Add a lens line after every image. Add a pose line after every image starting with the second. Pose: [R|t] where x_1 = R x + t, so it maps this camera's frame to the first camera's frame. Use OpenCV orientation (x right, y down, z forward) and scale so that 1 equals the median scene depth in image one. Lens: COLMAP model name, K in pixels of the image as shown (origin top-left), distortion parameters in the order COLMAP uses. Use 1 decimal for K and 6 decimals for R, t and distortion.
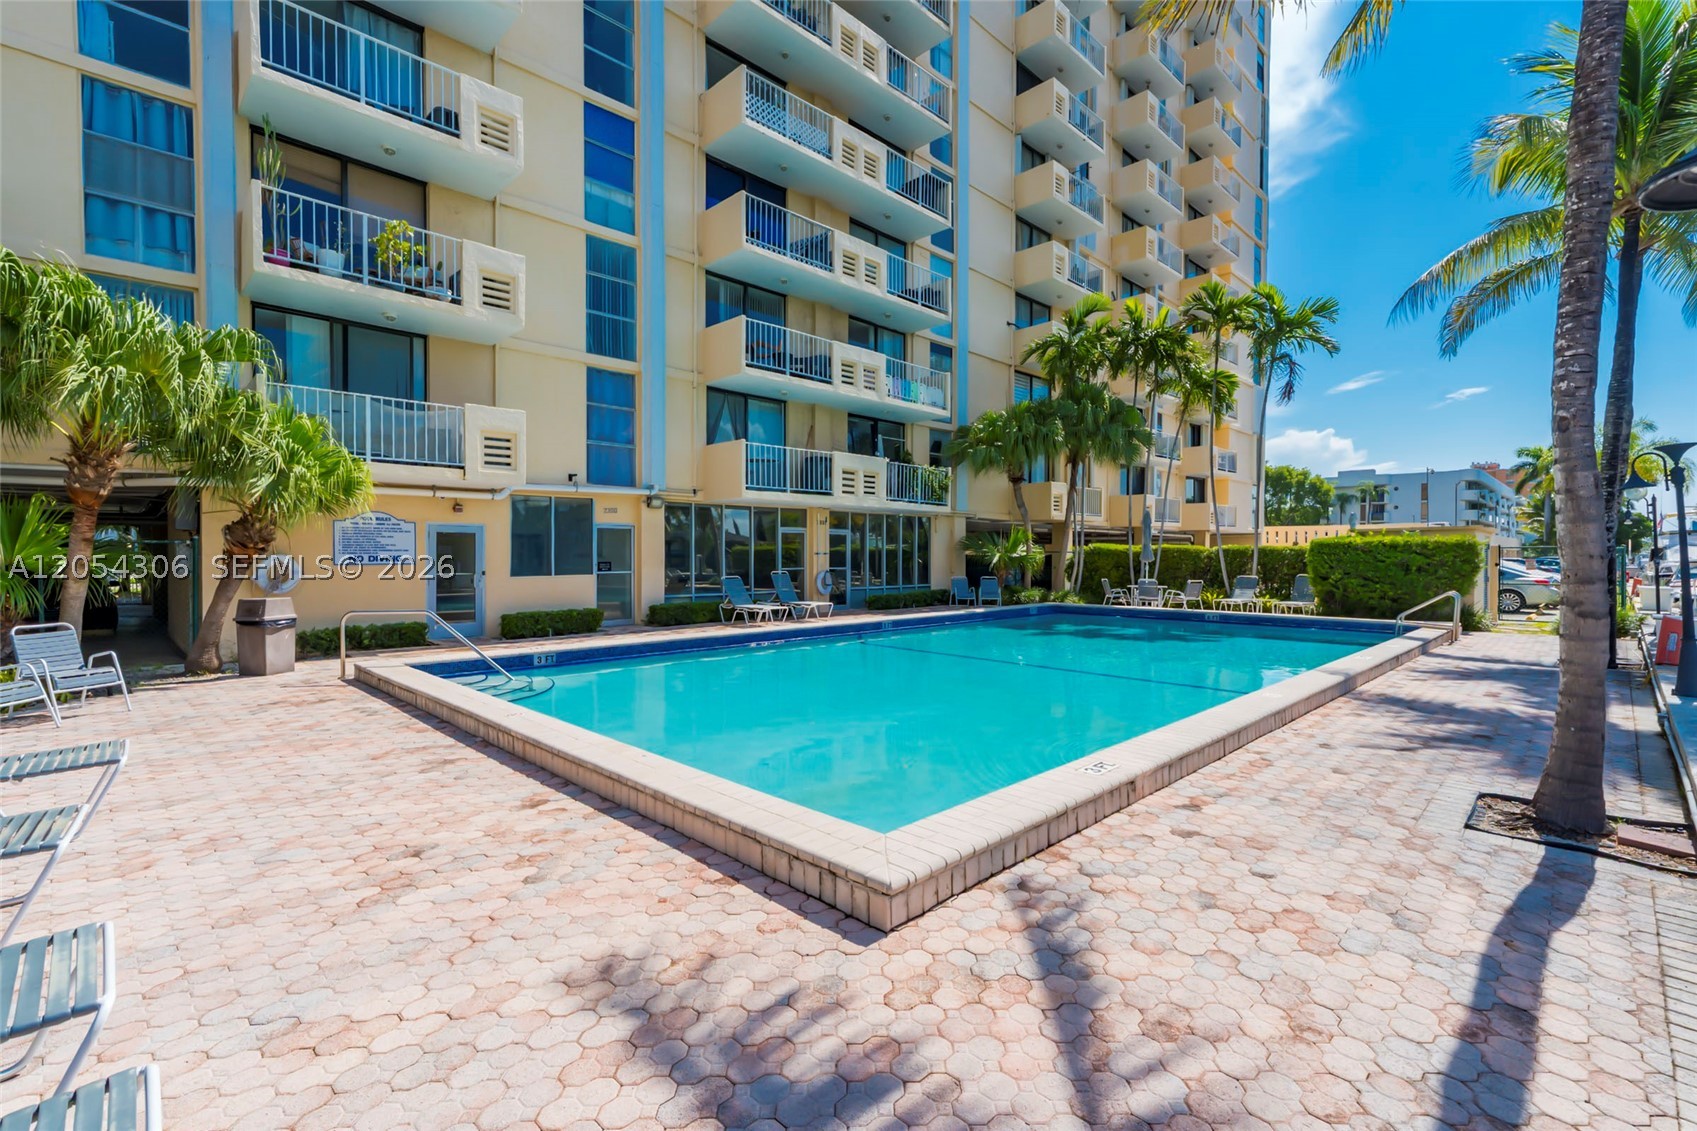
lens RADIAL K [[765.9, 0, 848.5], [0, 765.9, 565.5], [0, 0, 1]] dist [-0.000967, 0.000172]
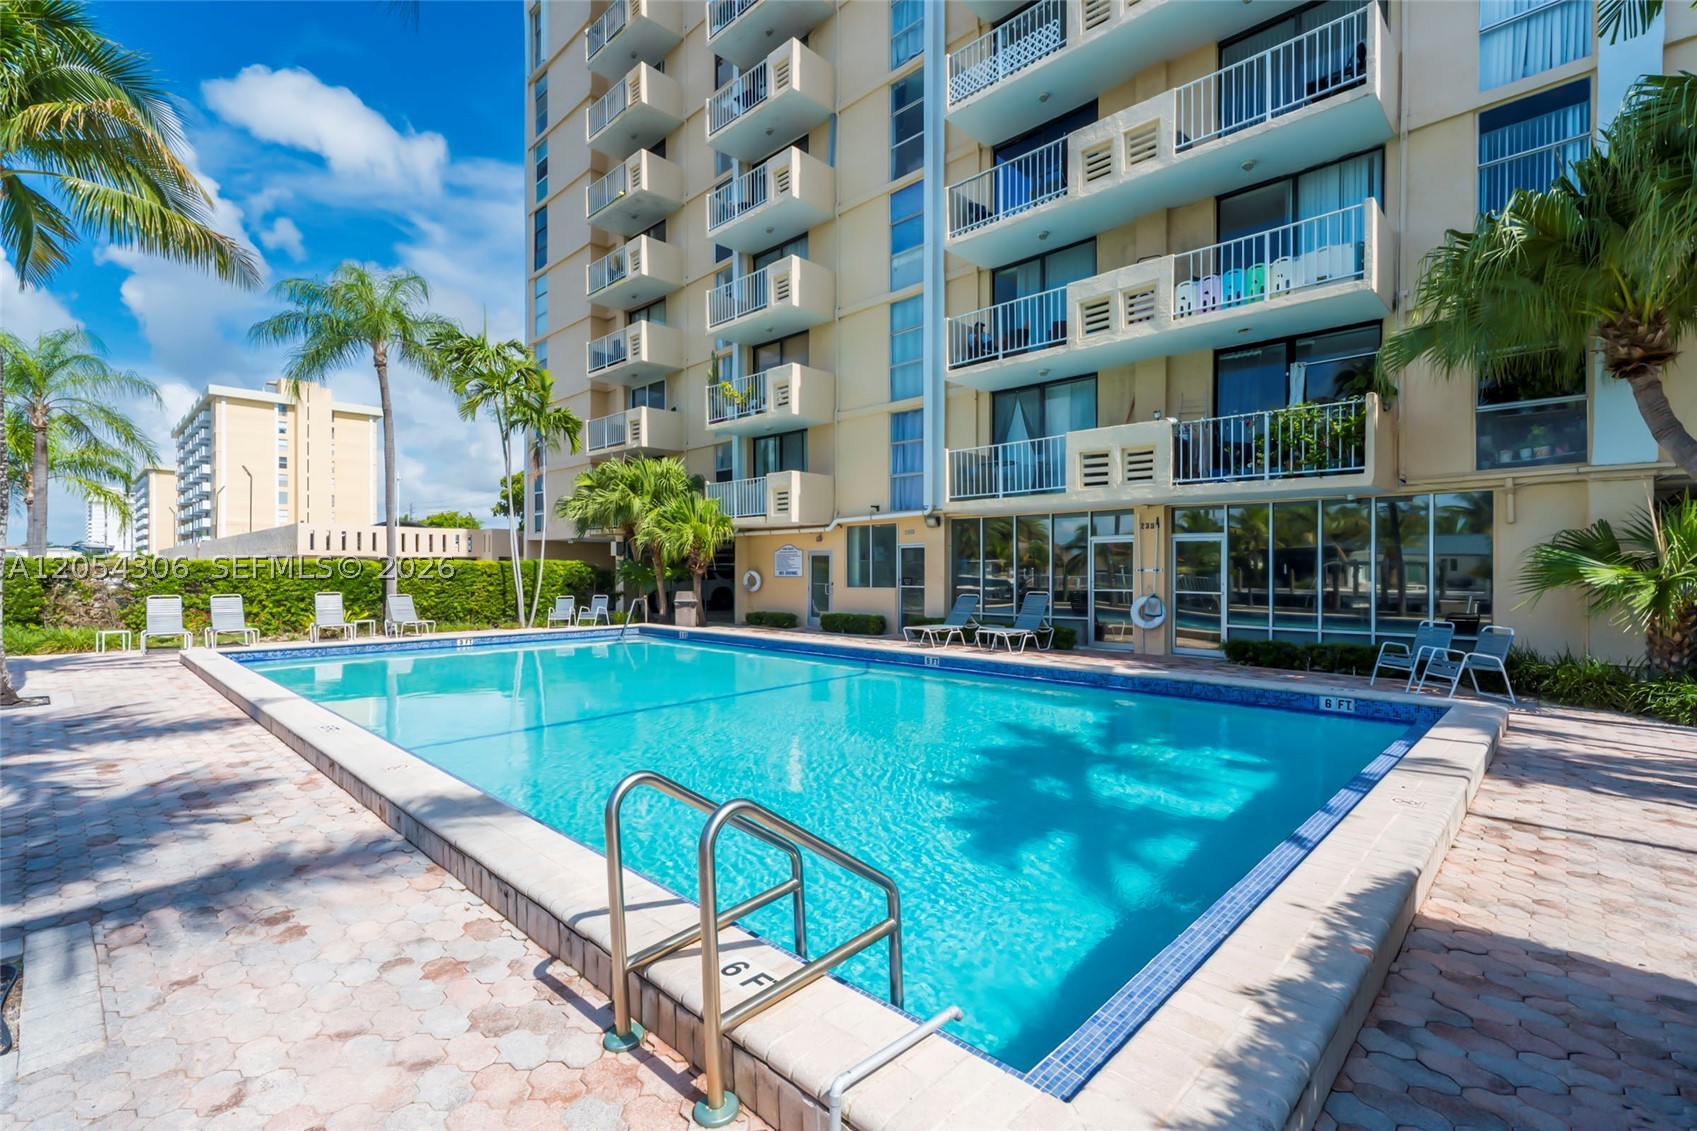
lens RADIAL K [[728.4, 0, 848.5], [0, 728.4, 565.5], [0, 0, 1]] dist [0.000695, 0.000041]
pose [[0.044835, -0.005096, -0.998981, 0.748099], [-0.013793, 0.999889, -0.005720, -0.013770], [0.998899, 0.014035, 0.044760, 0.835597]]
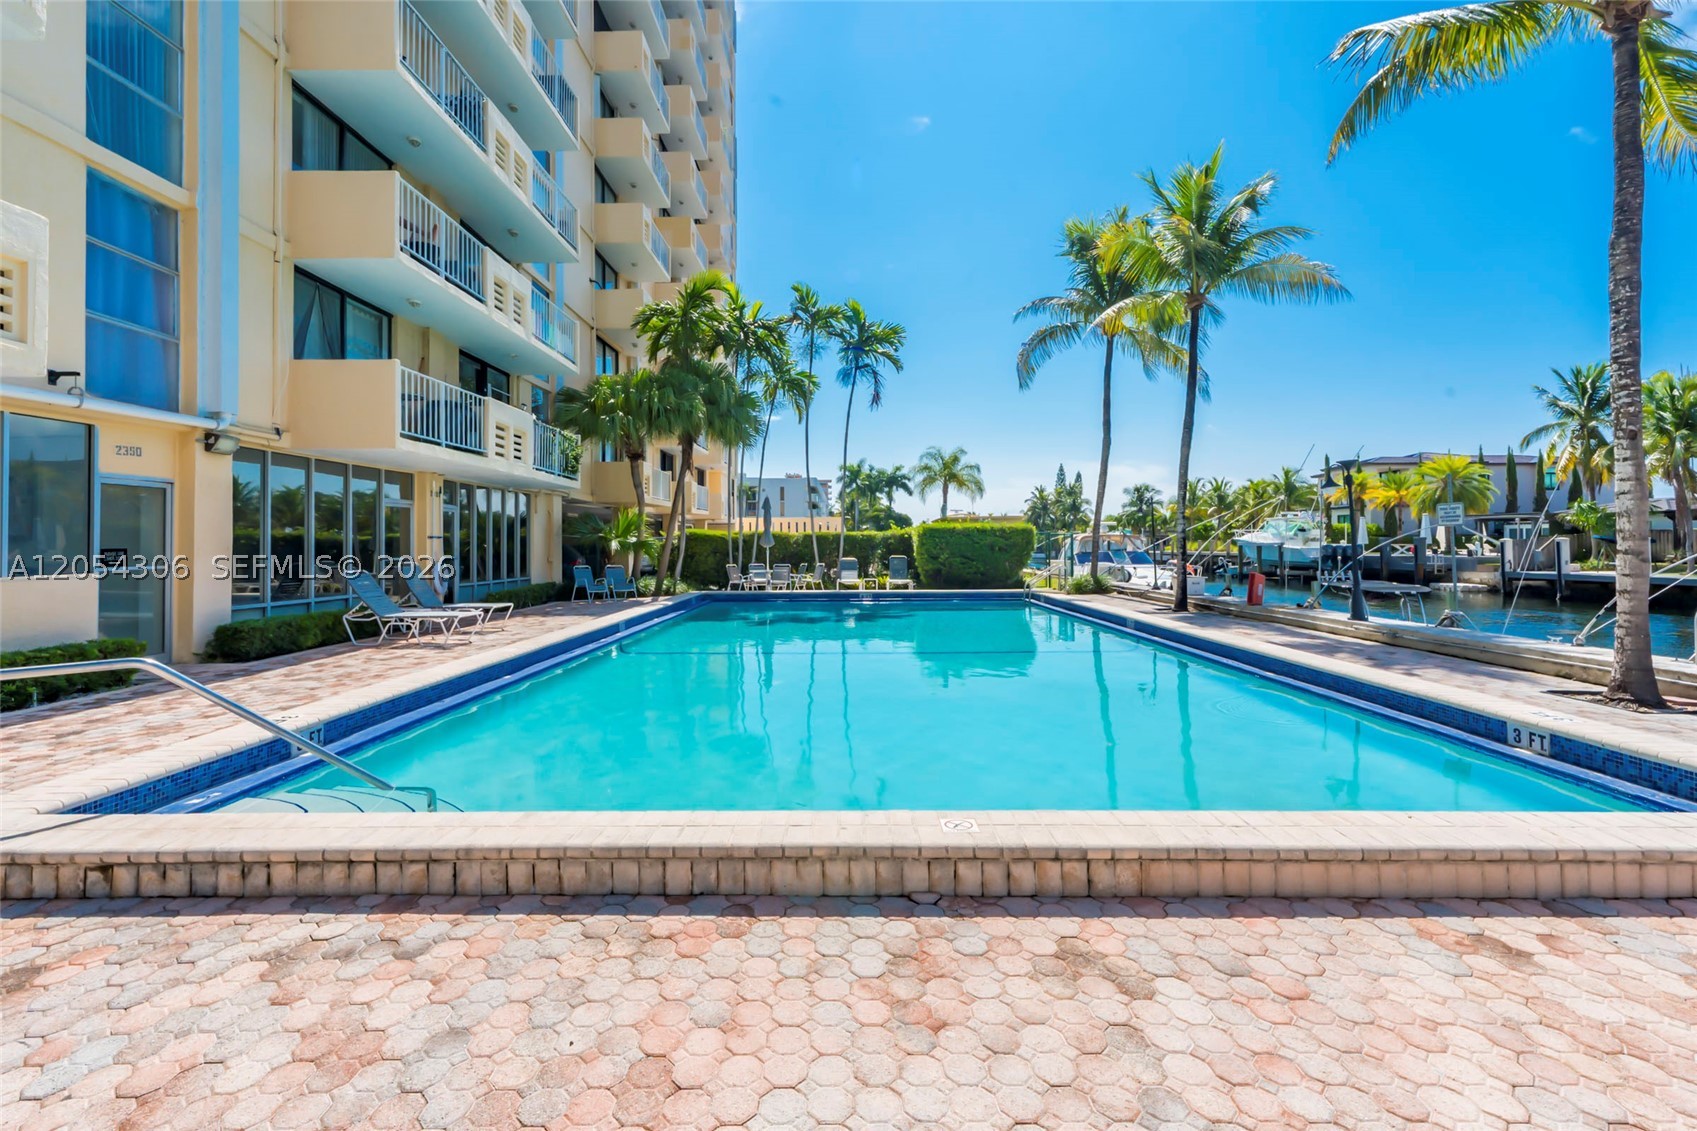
lens RADIAL K [[770.0, 0, 844.7], [0, 770.0, 527.1], [0, 0, 1]] dist [0.011063, 0.000226]
pose [[0.709895, 0.011685, 0.704211, -0.327308], [0.015713, 0.999351, -0.032421, 0.005696], [-0.704132, 0.034081, 0.709250, 0.265244]]
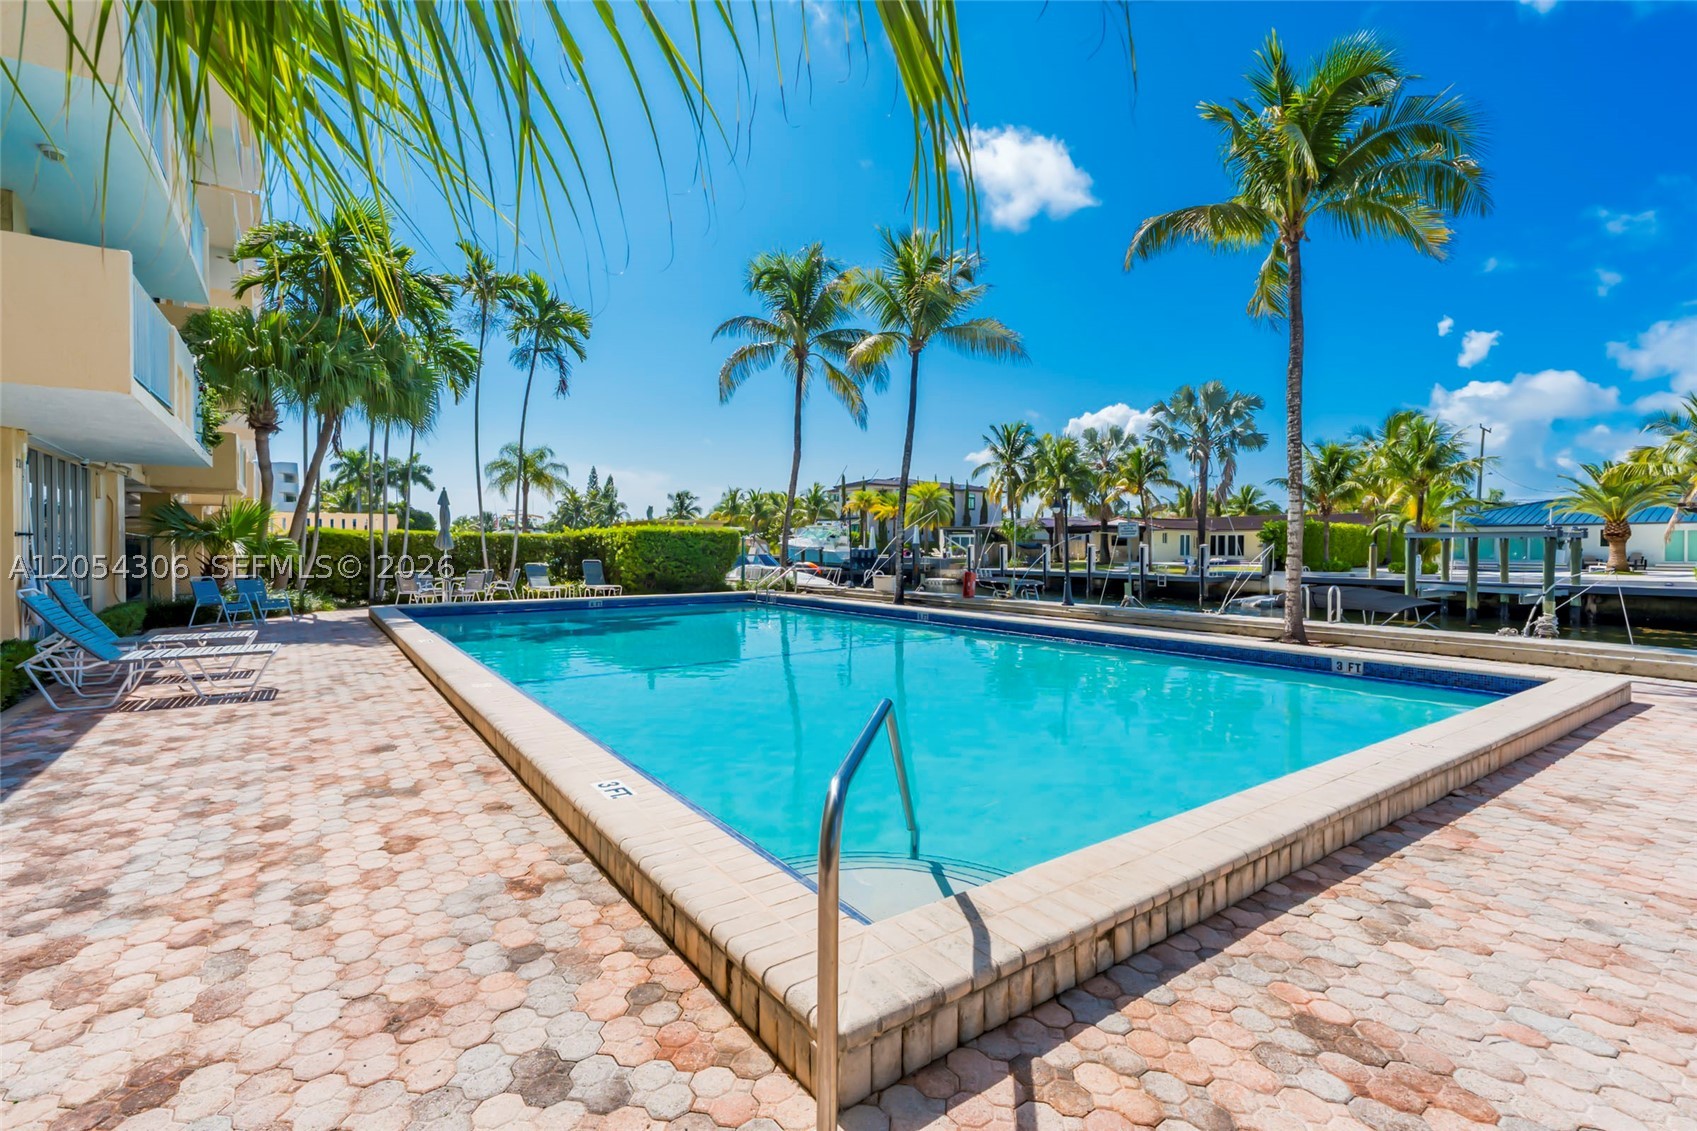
lens RADIAL K [[764.7, 0, 844.8], [0, 764.7, 543.7], [0, 0, 1]] dist [0.004037, 0.001478]
pose [[0.163163, 0.002733, 0.986595, -0.480087], [0.013738, 0.999893, -0.005042, -0.000346], [-0.986503, 0.014377, 0.163108, 0.546331]]
